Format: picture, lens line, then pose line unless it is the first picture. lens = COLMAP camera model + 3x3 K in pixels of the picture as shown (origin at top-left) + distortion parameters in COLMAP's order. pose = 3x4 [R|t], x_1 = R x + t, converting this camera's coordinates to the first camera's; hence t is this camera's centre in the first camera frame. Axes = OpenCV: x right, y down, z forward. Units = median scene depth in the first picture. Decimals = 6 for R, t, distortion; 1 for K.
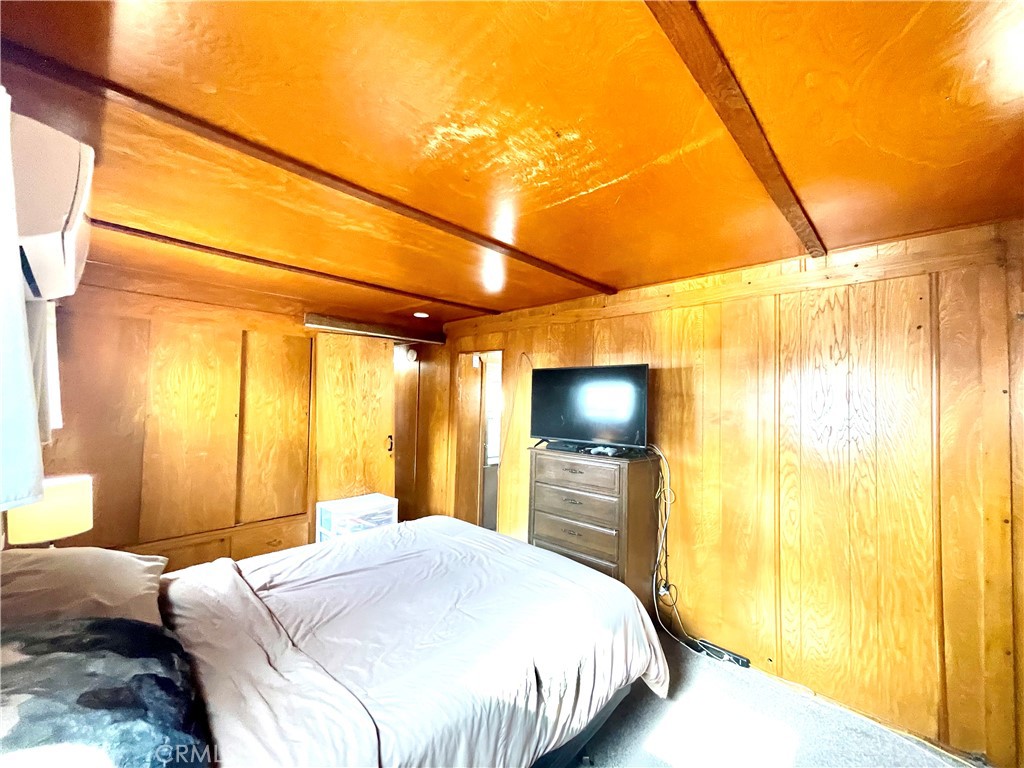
lens RADIAL K [[414.5, 0, 512.0], [0, 414.5, 384.0], [0, 0, 1]] dist [-0.000302, 0.000198]
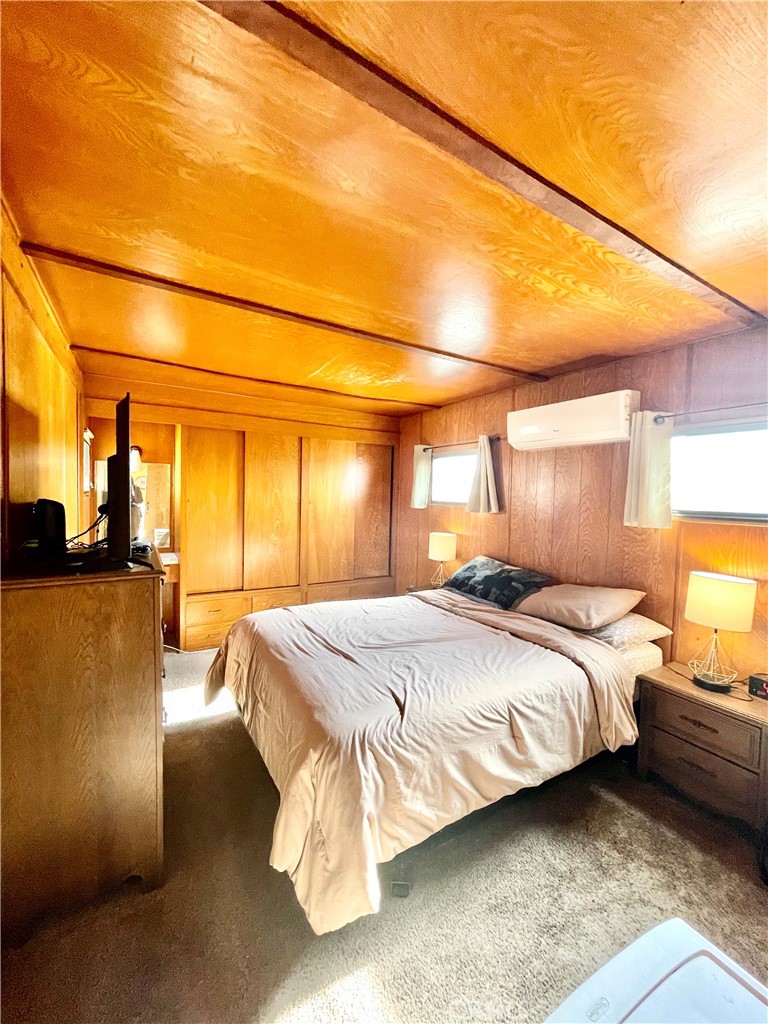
lens RADIAL K [[414.5, 0, 384.0], [0, 414.5, 512.0], [0, 0, 1]] dist [-0.000302, 0.000198]
pose [[-0.963964, -0.057254, 0.259797, -0.459550], [-0.055964, 0.998356, 0.012363, 0.094126], [-0.260078, -0.002622, -0.965584, 1.998463]]
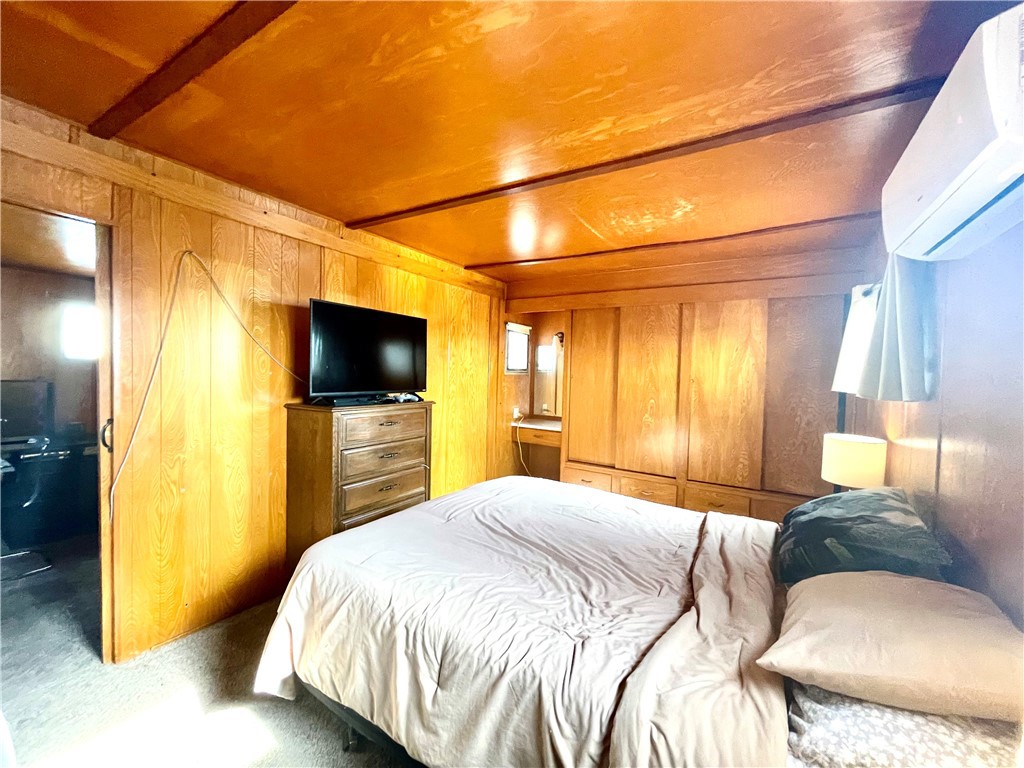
lens RADIAL K [[414.5, 0, 512.0], [0, 414.5, 384.0], [0, 0, 1]] dist [-0.000302, 0.000198]
pose [[-0.211545, -0.064505, 0.975237, -1.056659], [-0.068016, 0.996372, 0.051149, 0.070735], [-0.974999, -0.055512, -0.215165, 1.214662]]
